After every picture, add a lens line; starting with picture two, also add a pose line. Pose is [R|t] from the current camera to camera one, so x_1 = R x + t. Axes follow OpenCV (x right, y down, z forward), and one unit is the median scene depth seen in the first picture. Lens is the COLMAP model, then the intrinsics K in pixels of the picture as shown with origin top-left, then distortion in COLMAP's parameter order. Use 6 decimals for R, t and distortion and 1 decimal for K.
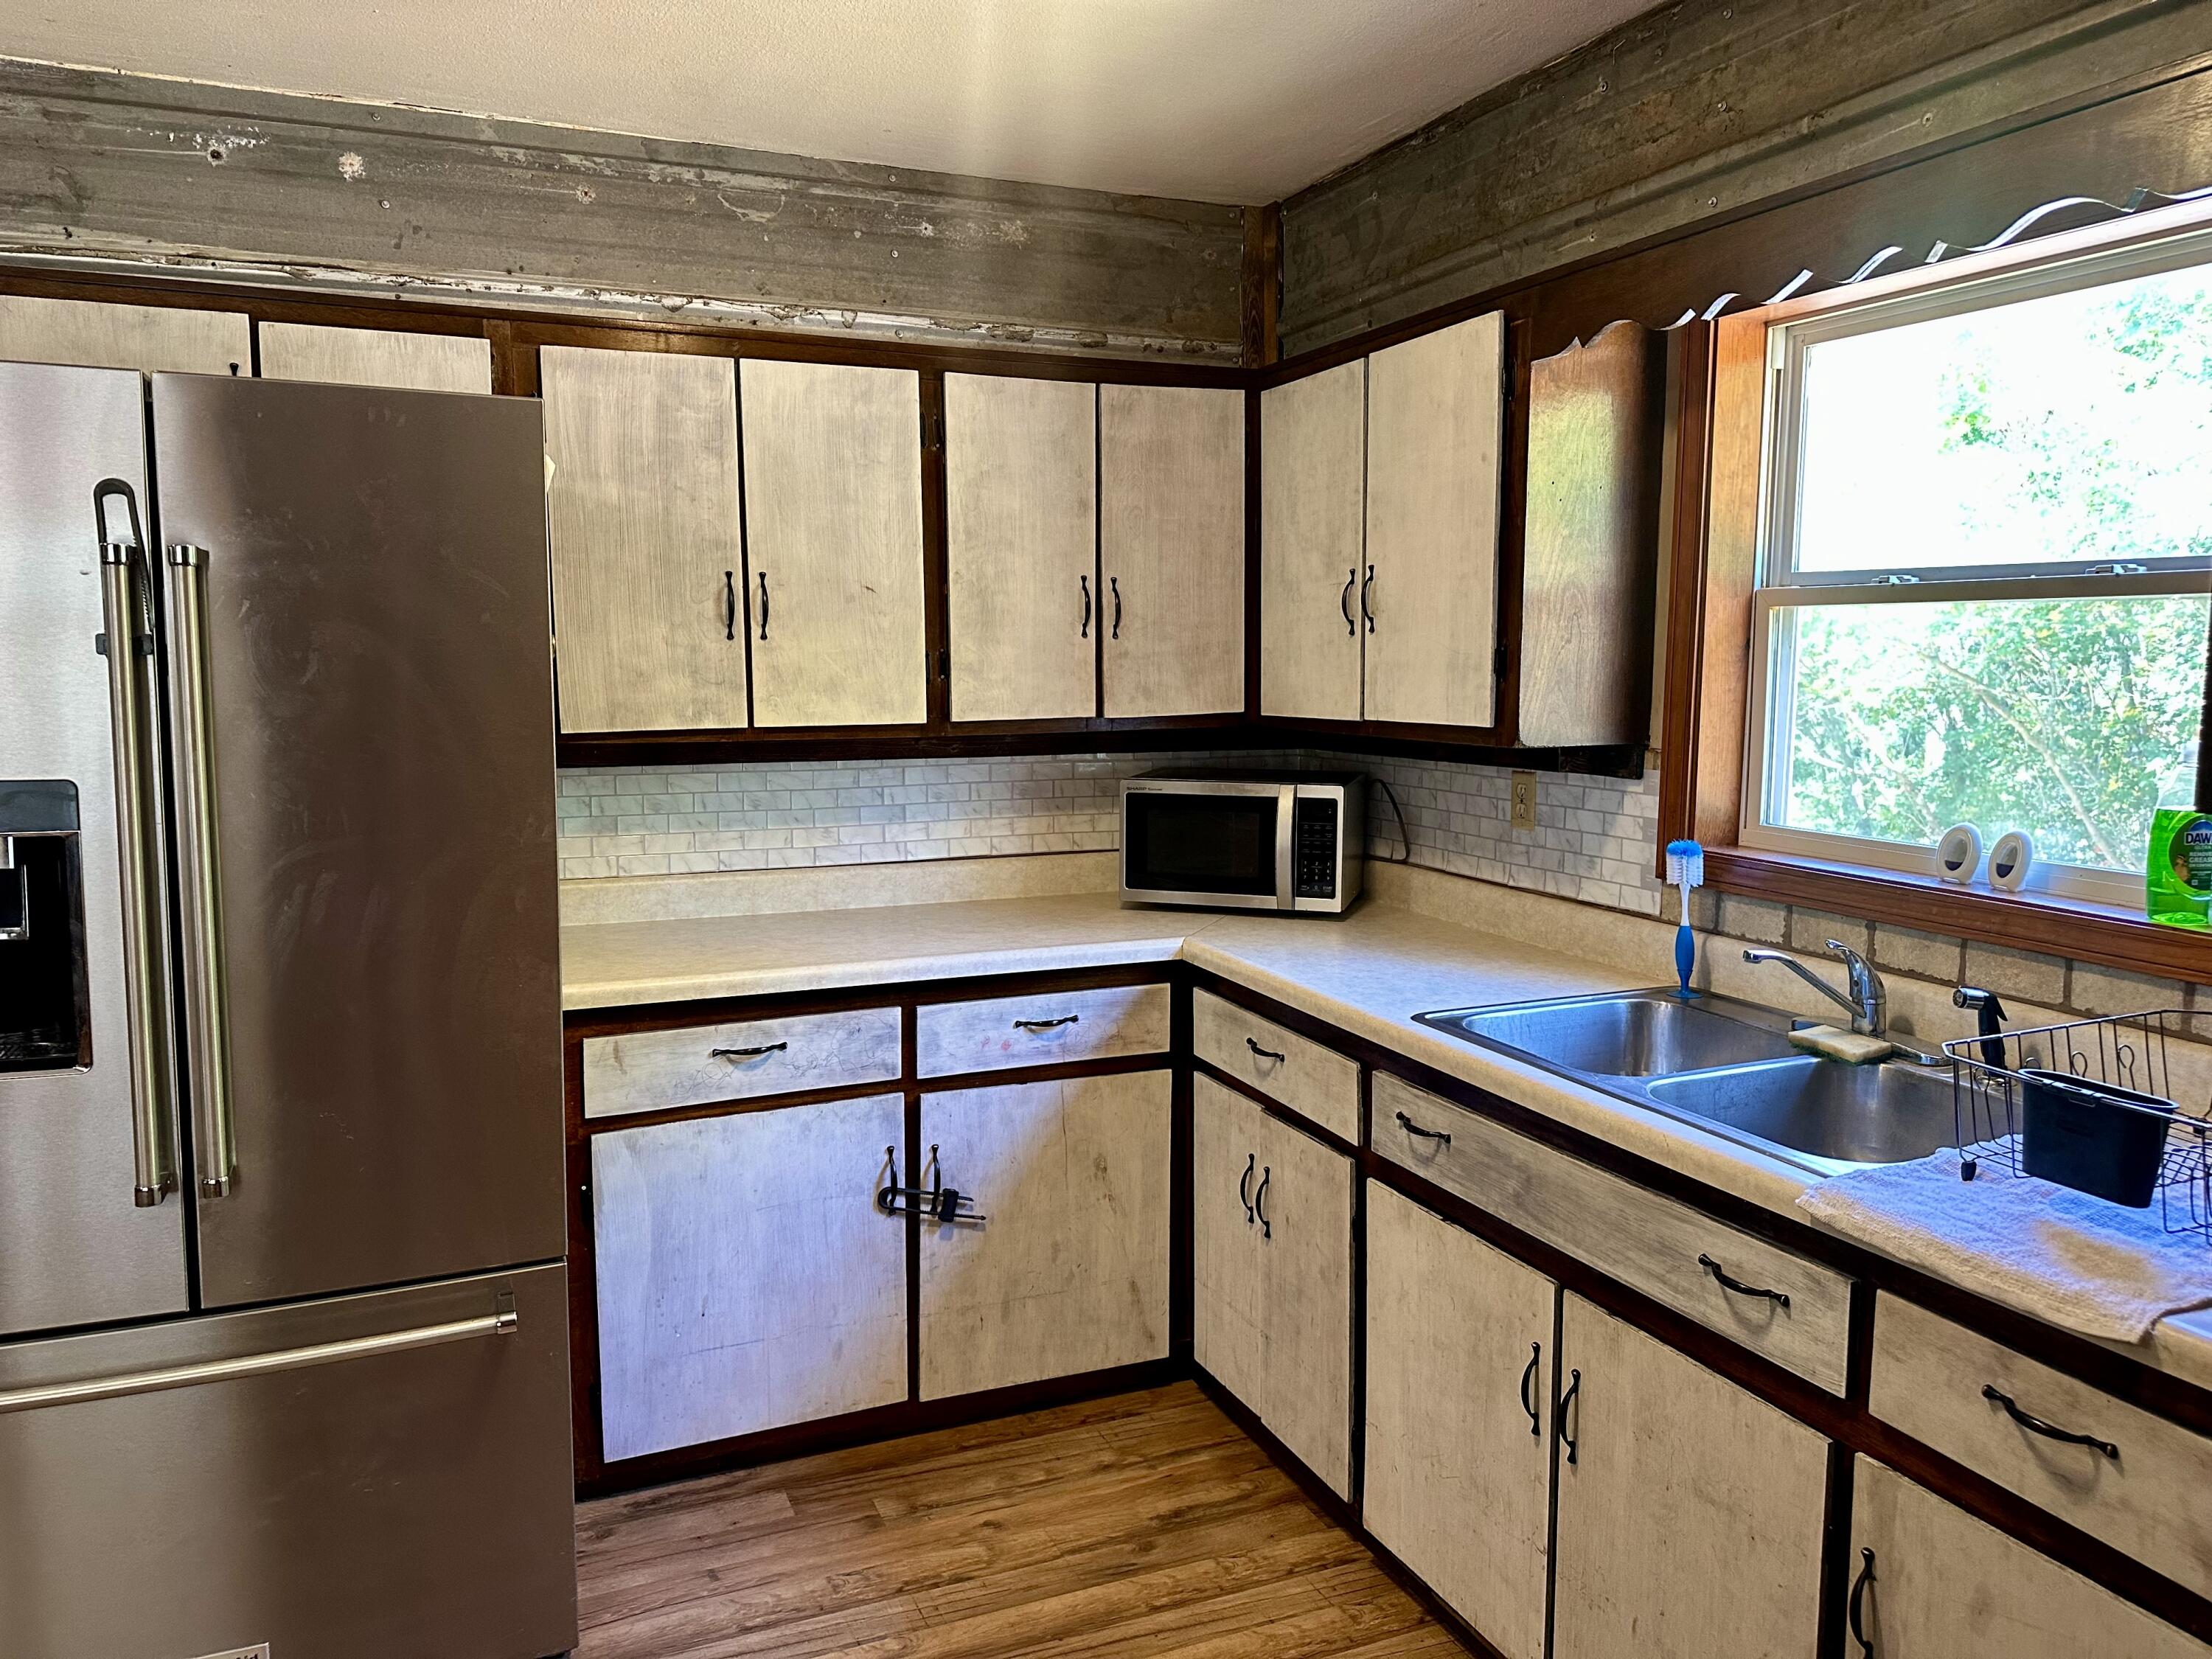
lens RADIAL K [[1535.9, 0, 1099.0], [0, 1535.9, 808.1], [0, 0, 1]] dist [0.060561, -0.075105]
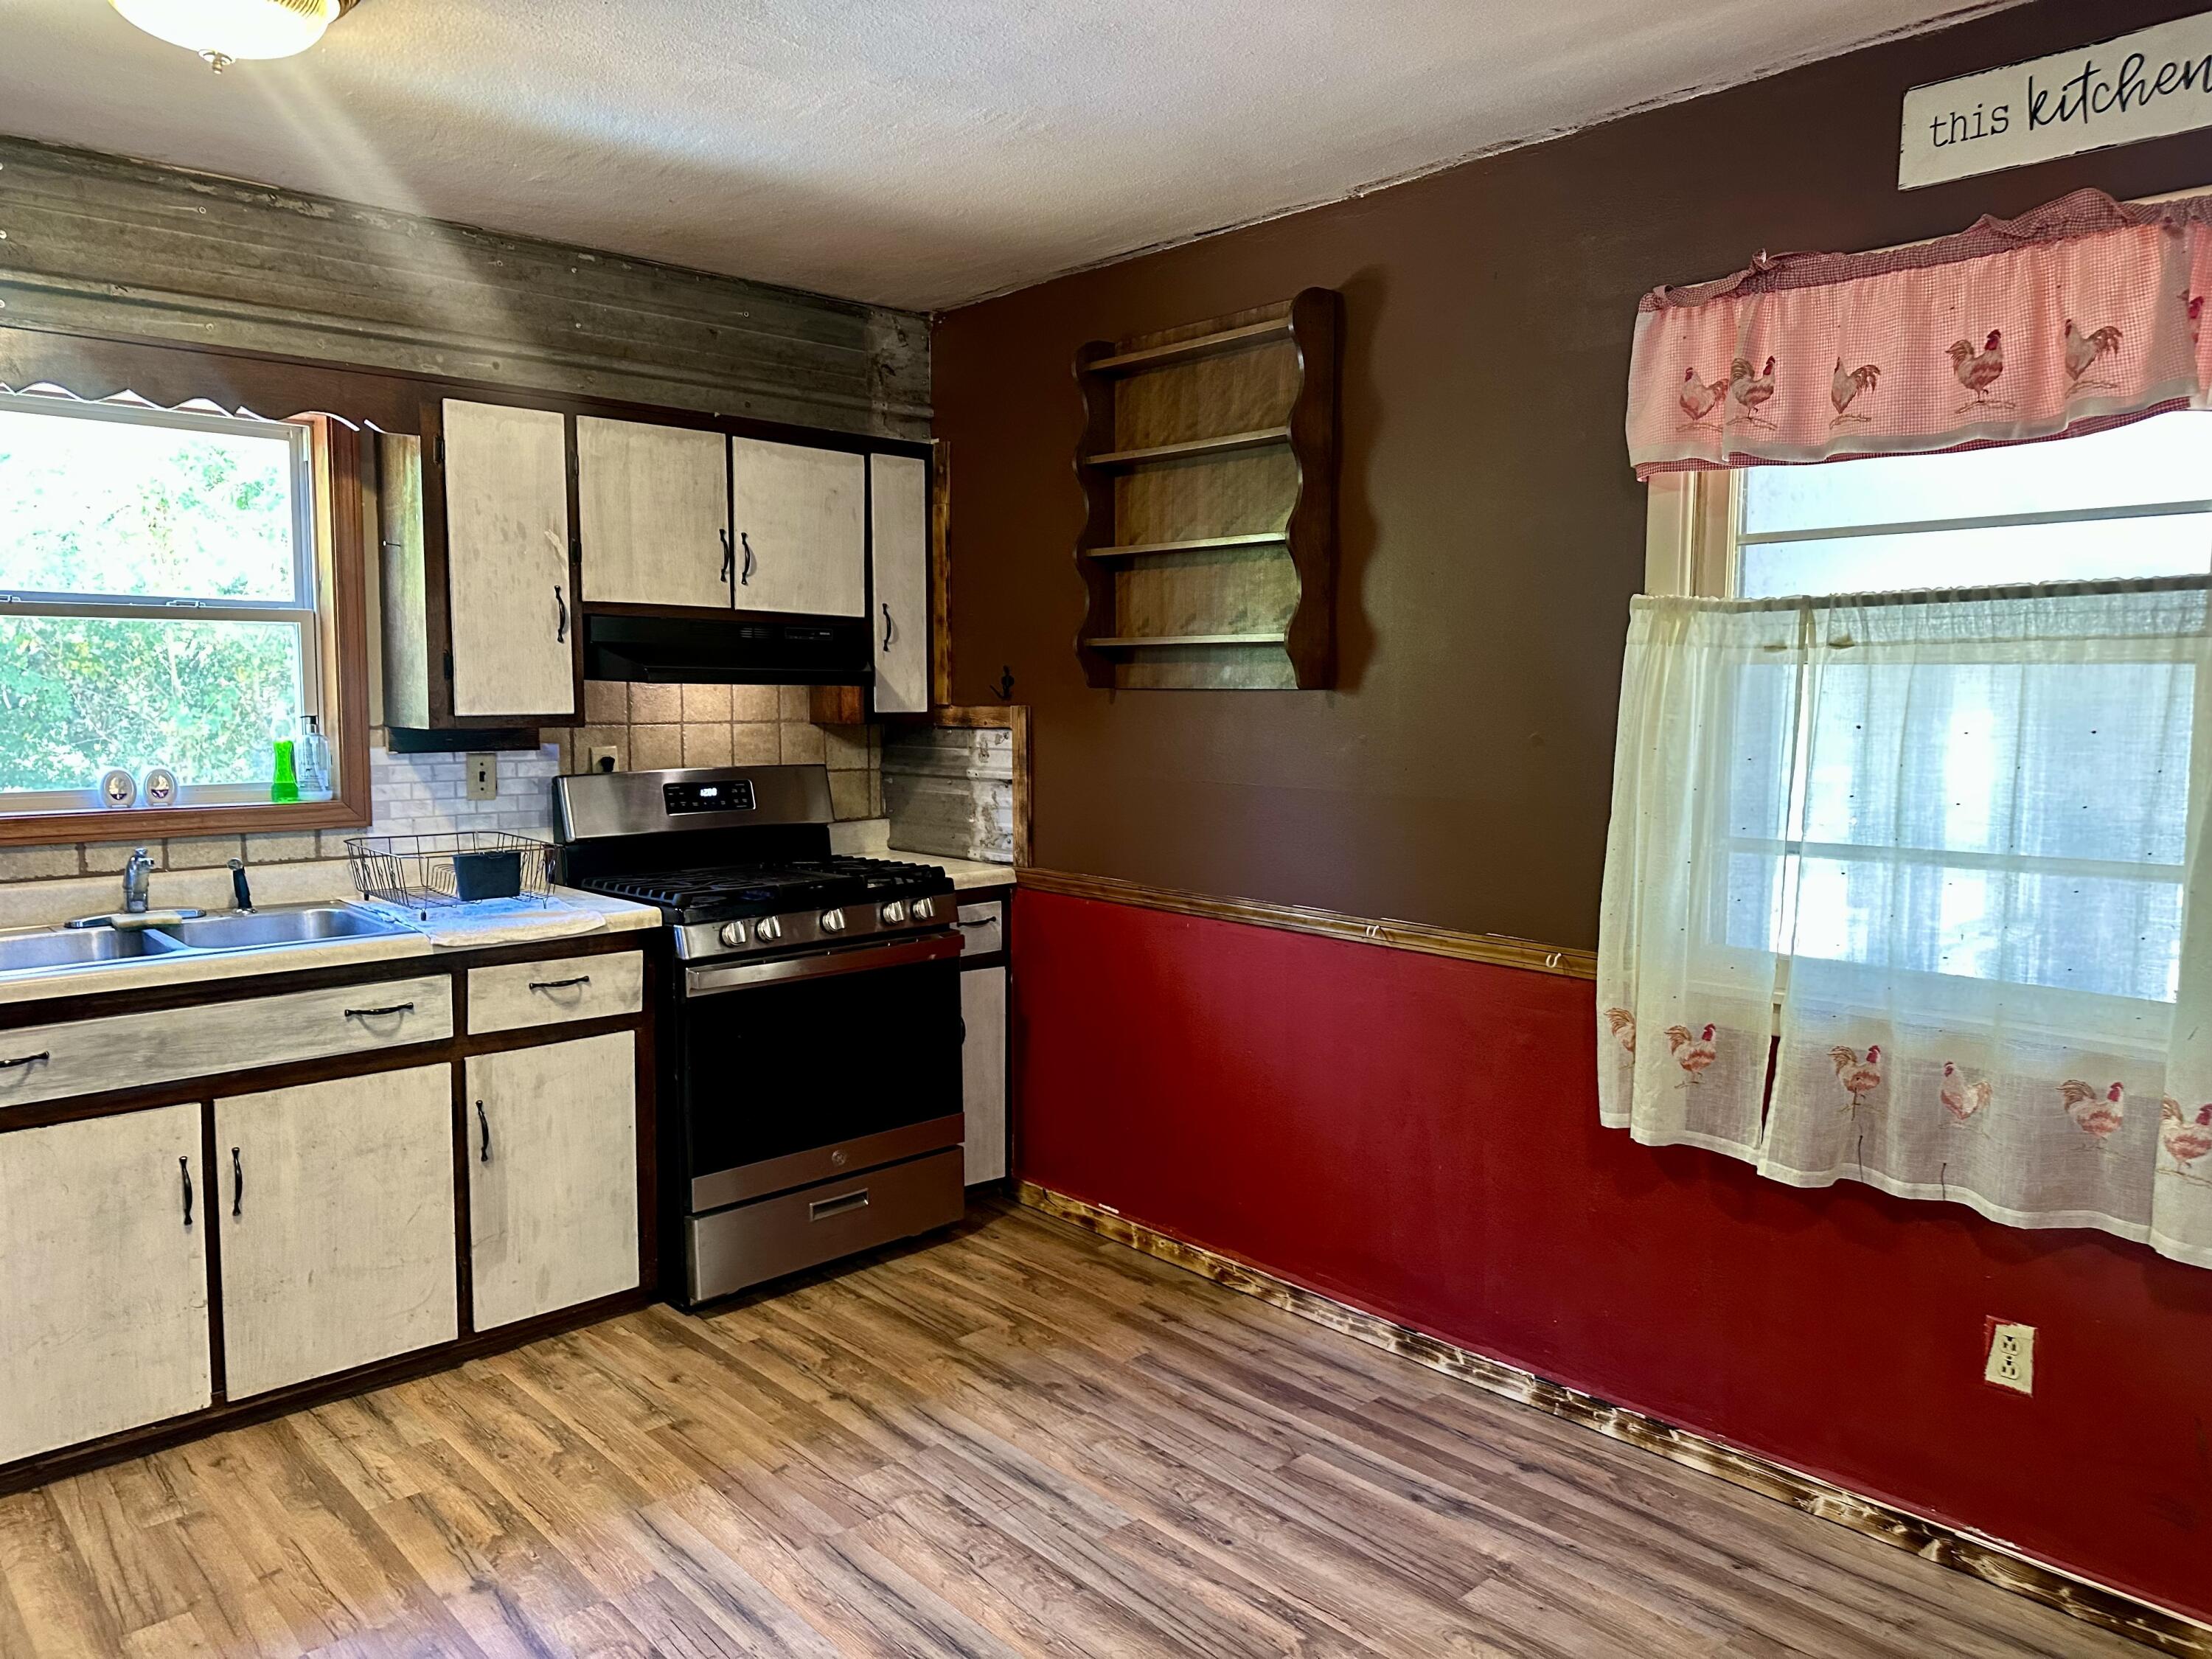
lens RADIAL K [[1535.9, 0, 1107.6], [0, 1535.9, 808.5], [0, 0, 1]] dist [0.060561, -0.075105]
pose [[-0.338955, -0.078013, 0.937562, -0.959410], [0.093061, 0.988888, 0.115928, -0.029643], [-0.936189, 0.126545, -0.327929, 0.503593]]
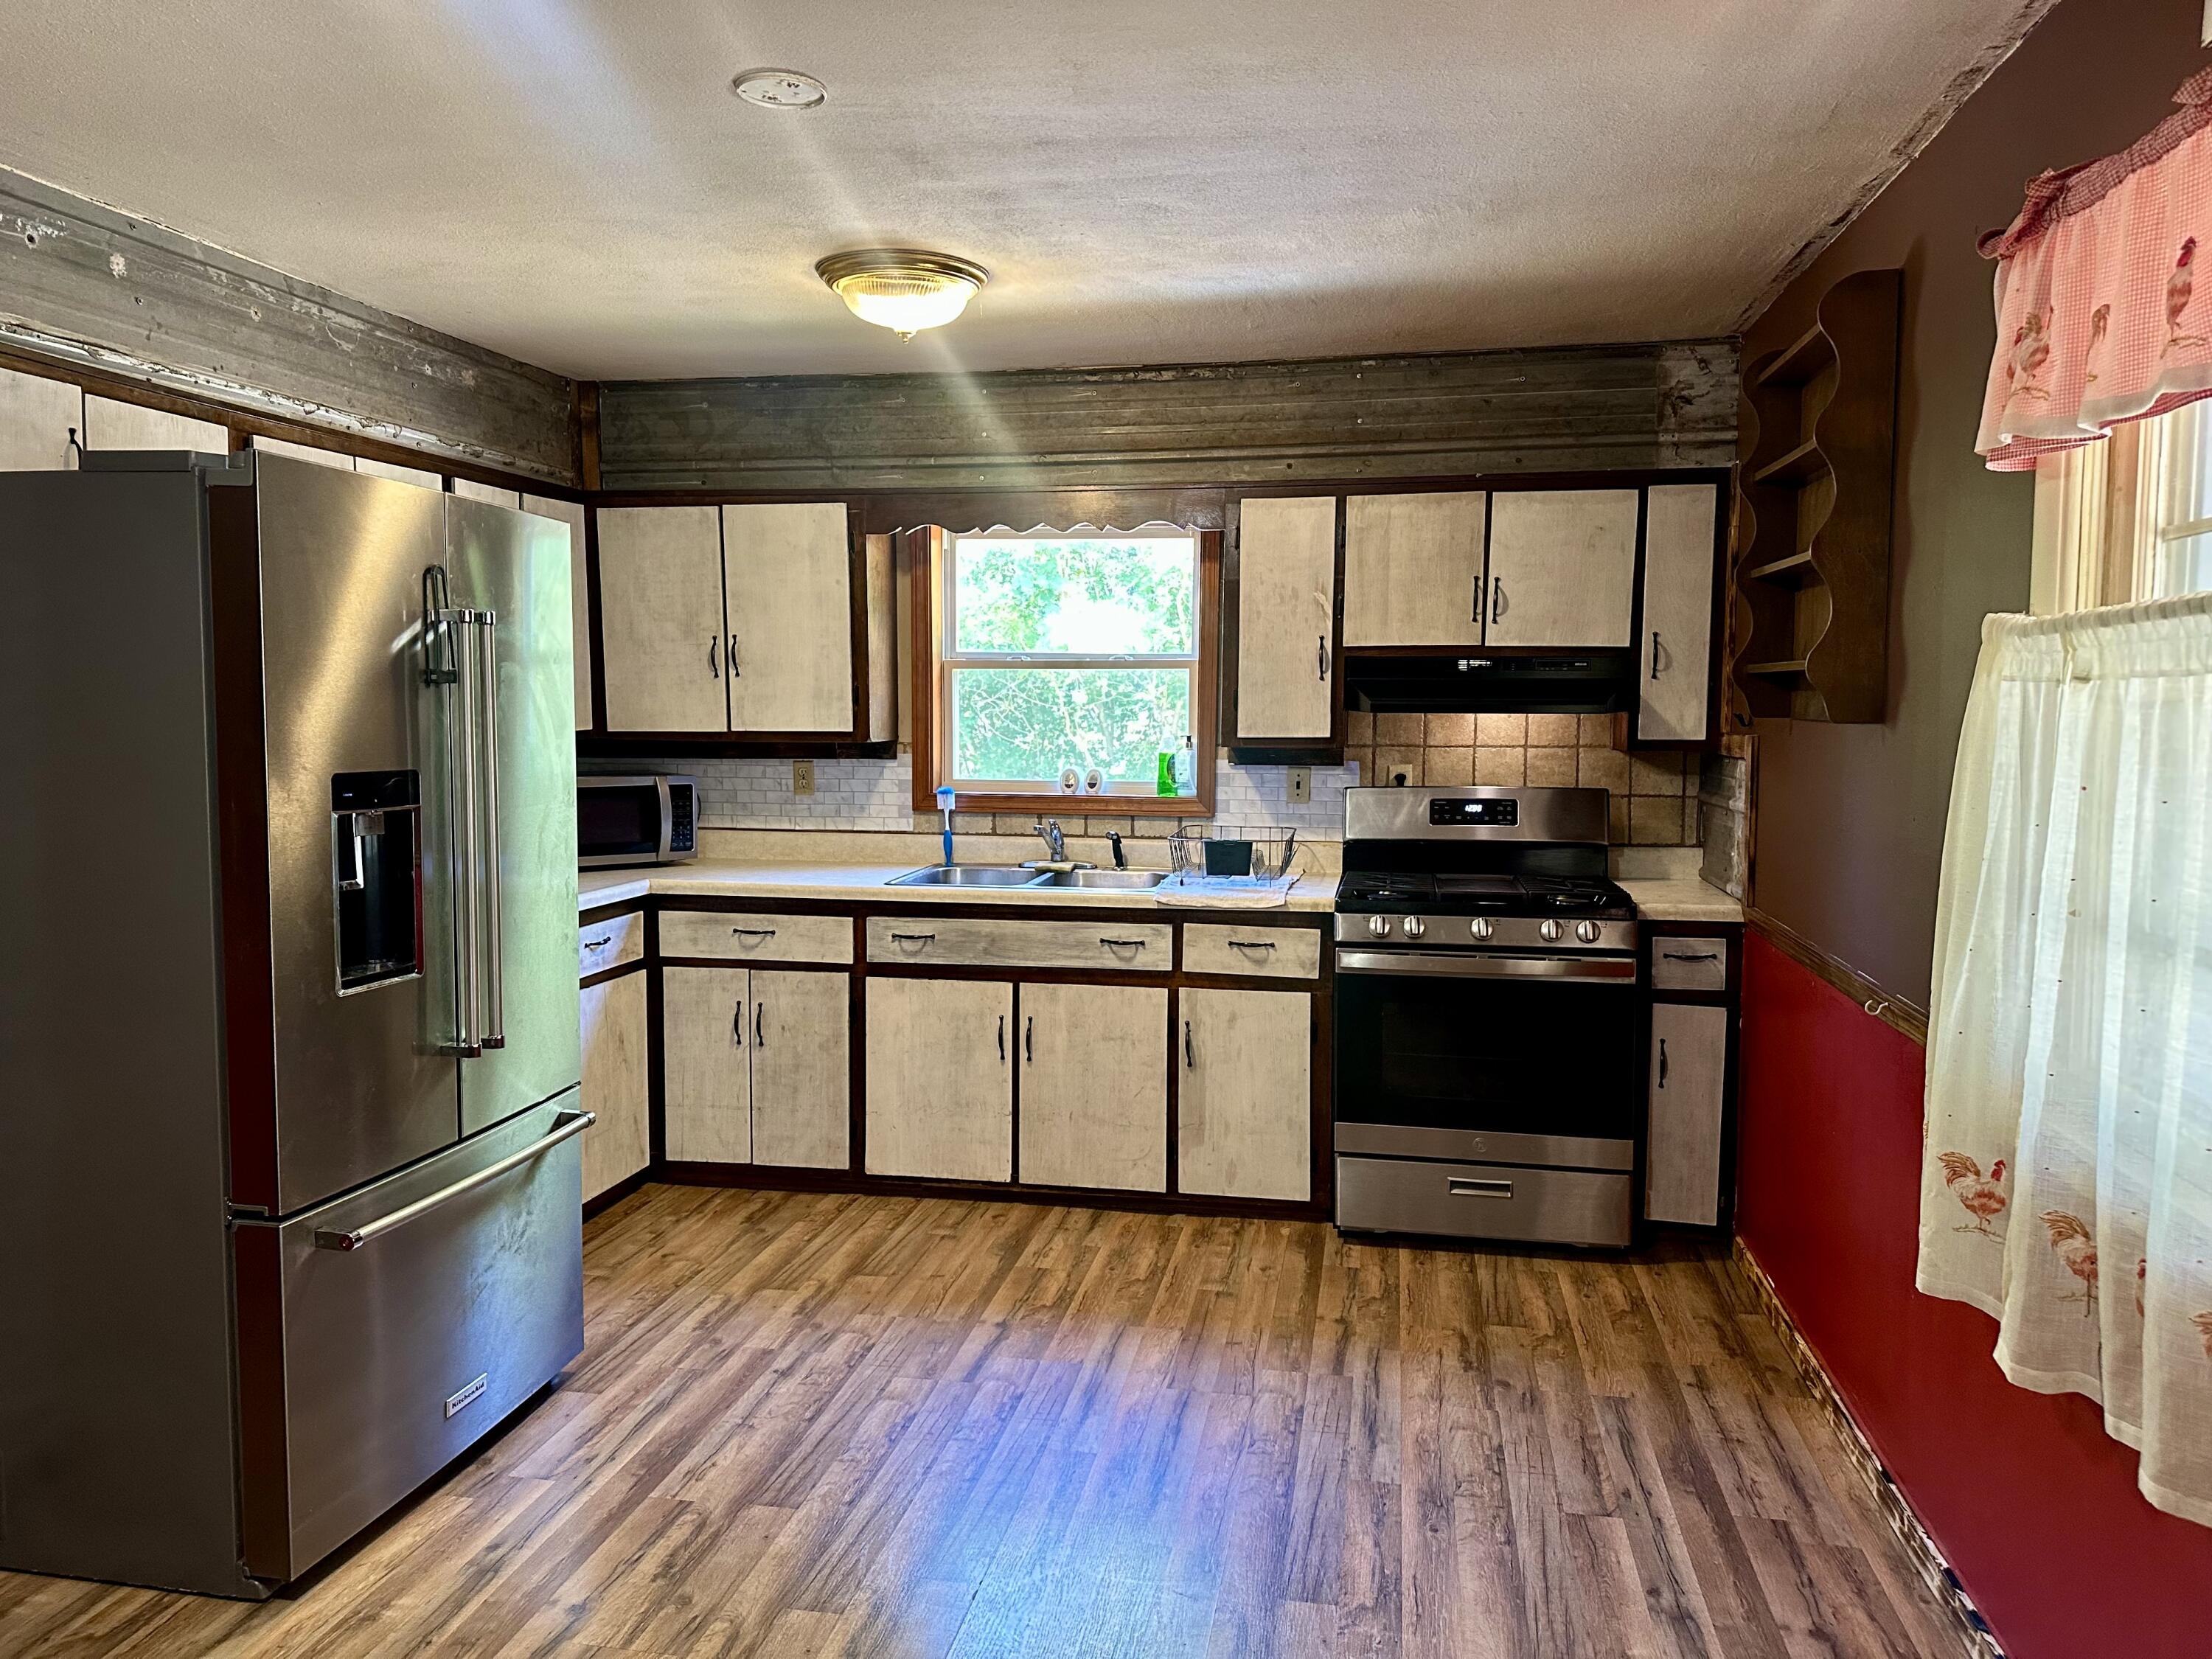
lens RADIAL K [[1535.9, 0, 1093.5], [0, 1535.9, 814.6], [0, 0, 1]] dist [0.060561, -0.075105]
pose [[0.557424, -0.061596, 0.827940, -1.055515], [0.082197, 0.996439, 0.018791, 0.033142], [-0.826149, 0.057580, 0.560502, -0.226039]]
